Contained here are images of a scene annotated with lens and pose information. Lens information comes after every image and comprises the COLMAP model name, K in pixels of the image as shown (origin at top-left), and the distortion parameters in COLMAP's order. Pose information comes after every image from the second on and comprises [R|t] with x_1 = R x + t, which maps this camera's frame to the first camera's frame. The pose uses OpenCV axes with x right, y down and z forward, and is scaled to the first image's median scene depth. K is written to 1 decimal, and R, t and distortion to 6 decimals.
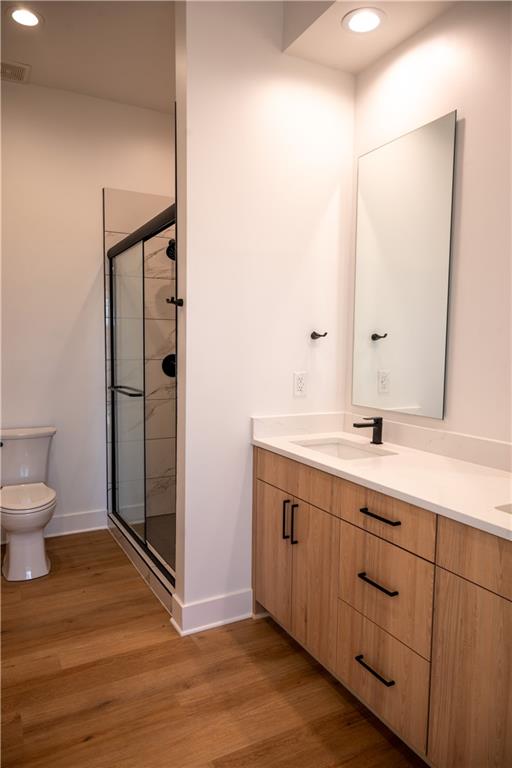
lens RADIAL K [[513.4, 0, 256.0], [0, 513.4, 384.0], [0, 0, 1]] dist [-0.001193, -0.000211]
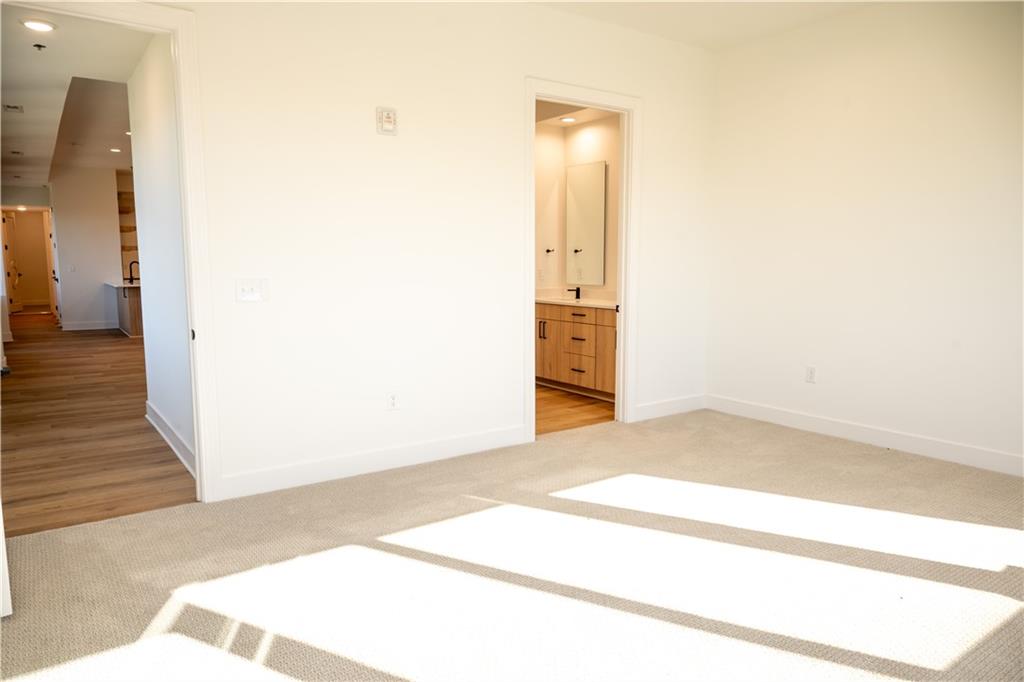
lens RADIAL K [[684.5, 0, 517.7], [0, 684.5, 340.5], [0, 0, 1]] dist [-0.001193, -0.000211]
pose [[0.990774, -0.032126, 0.131660, -0.474866], [0.027169, 0.998859, 0.039270, 0.193734], [-0.132771, -0.035331, 0.990517, -2.162589]]
